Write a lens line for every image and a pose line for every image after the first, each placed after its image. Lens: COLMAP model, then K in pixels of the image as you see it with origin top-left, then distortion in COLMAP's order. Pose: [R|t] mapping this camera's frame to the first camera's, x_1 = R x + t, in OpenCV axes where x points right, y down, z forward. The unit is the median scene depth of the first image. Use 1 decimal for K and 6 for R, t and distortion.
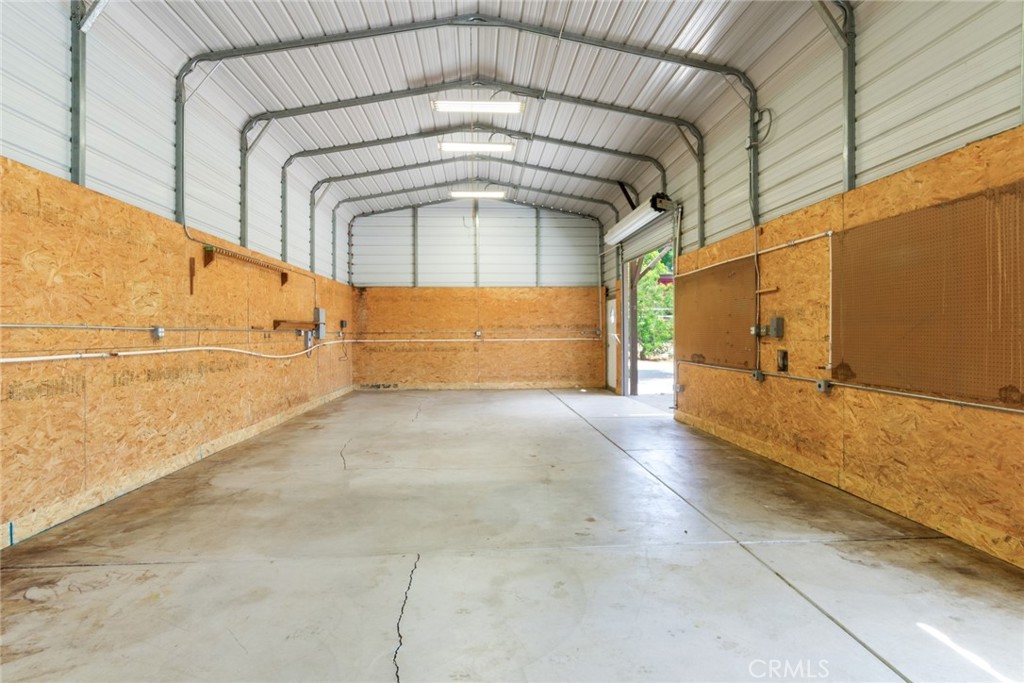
lens RADIAL K [[559.3, 0, 516.8], [0, 559.3, 331.8], [0, 0, 1]] dist [0.000040, -0.000963]
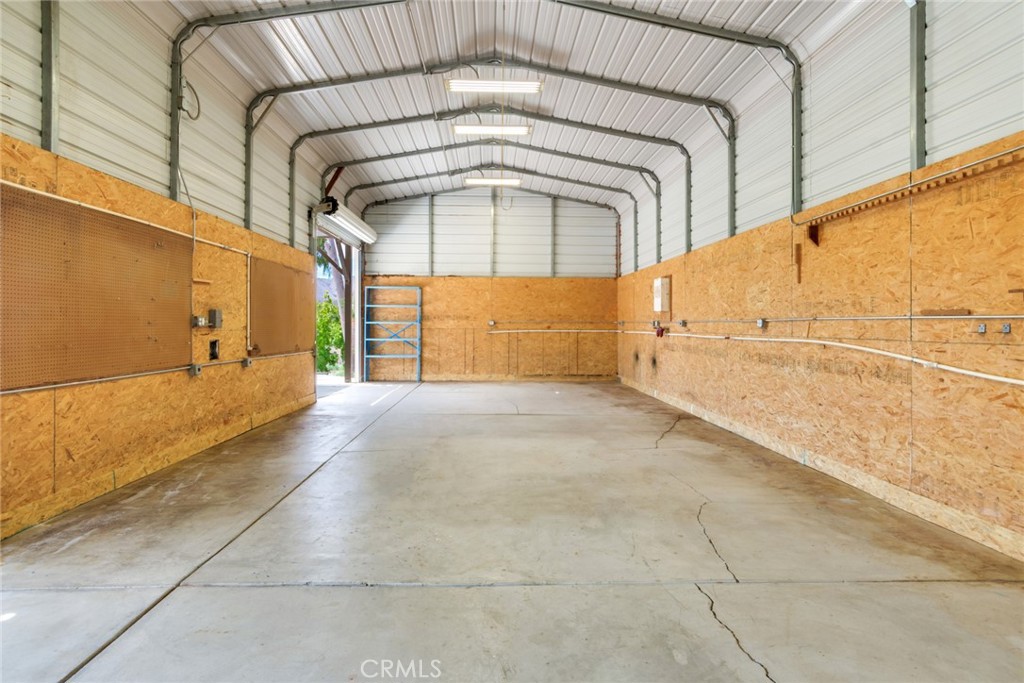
lens RADIAL K [[547.7, 0, 508.9], [0, 547.7, 323.8], [0, 0, 1]] dist [0.000286, -0.000835]
pose [[0.999235, 0.021885, -0.032417, -0.005168], [-0.021859, 0.999760, 0.001129, 0.000344], [0.032434, -0.000420, 0.999474, 0.073183]]
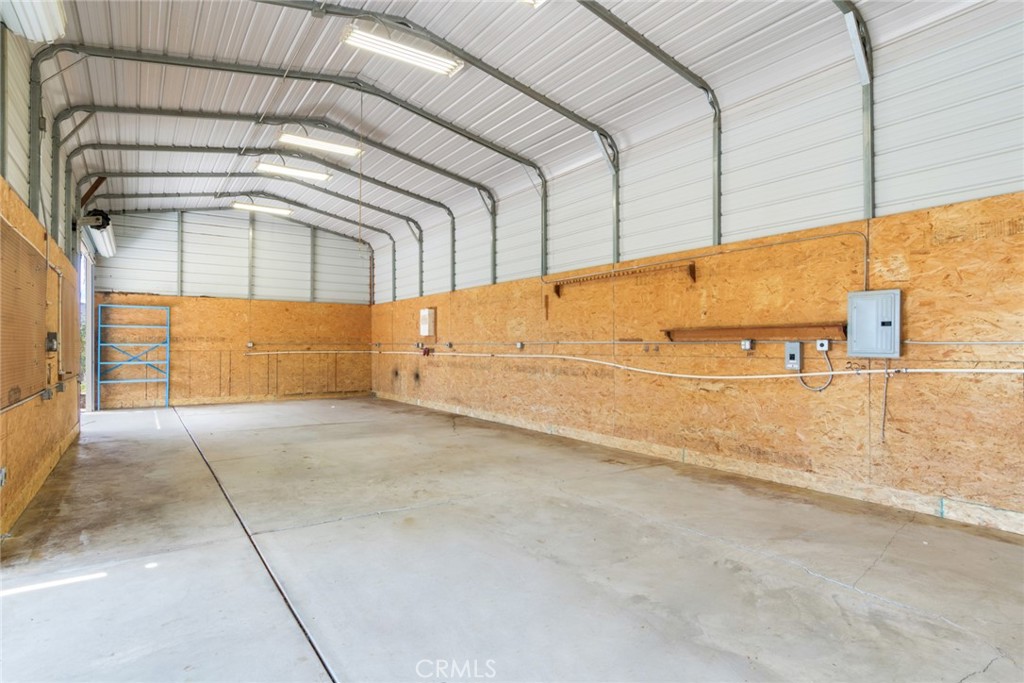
lens RADIAL K [[543.2, 0, 508.7], [0, 543.2, 340.3], [0, 0, 1]] dist [0.002236, -0.000217]
pose [[0.863686, 0.024735, 0.503423, -0.277252], [-0.017864, 0.999670, -0.018471, 0.003784], [-0.503713, 0.006960, 0.863843, -0.123822]]
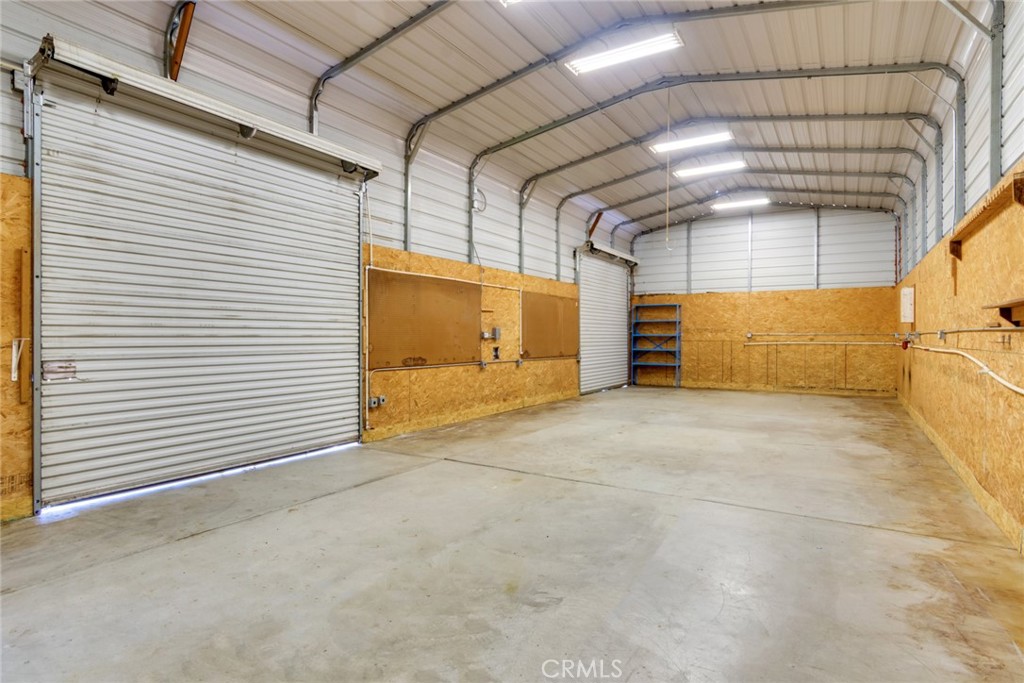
lens RADIAL K [[543.2, 0, 508.7], [0, 543.2, 340.3], [0, 0, 1]] dist [0.002236, -0.000217]
pose [[0.814573, 0.022847, -0.579610, 0.280617], [-0.014699, 0.999716, 0.018750, -0.004783], [0.579874, -0.006754, 0.814678, -0.139004]]
